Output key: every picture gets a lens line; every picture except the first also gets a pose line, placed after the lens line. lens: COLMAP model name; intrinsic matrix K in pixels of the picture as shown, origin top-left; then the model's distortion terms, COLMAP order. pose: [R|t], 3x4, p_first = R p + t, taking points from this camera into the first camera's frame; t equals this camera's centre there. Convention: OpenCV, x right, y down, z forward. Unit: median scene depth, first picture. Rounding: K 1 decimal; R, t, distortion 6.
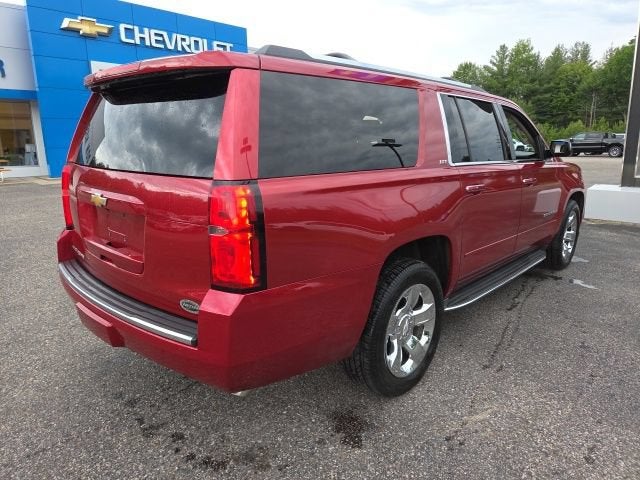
lens RADIAL K [[410.0, 0, 311.7], [0, 410.0, 247.1], [0, 0, 1]] dist [0.079072, -0.068509]
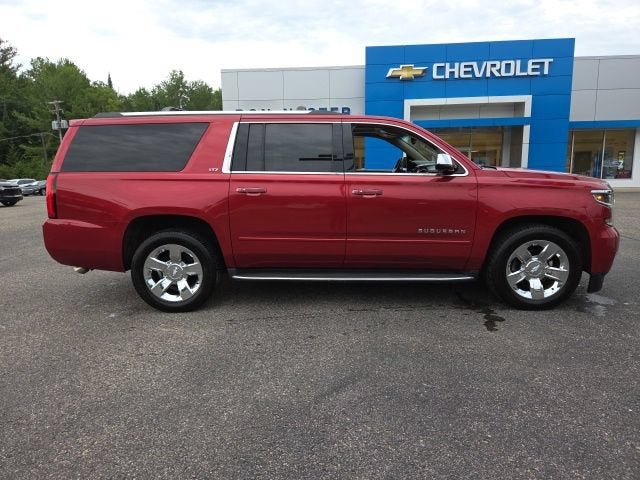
lens RADIAL K [[410.0, 0, 311.7], [0, 410.0, 247.1], [0, 0, 1]] dist [0.079072, -0.068509]
pose [[0.677774, 0.131023, -0.723502, 0.198994], [-0.171844, 0.984971, 0.017391, -0.002086], [0.714907, 0.112542, 0.690103, 0.030780]]
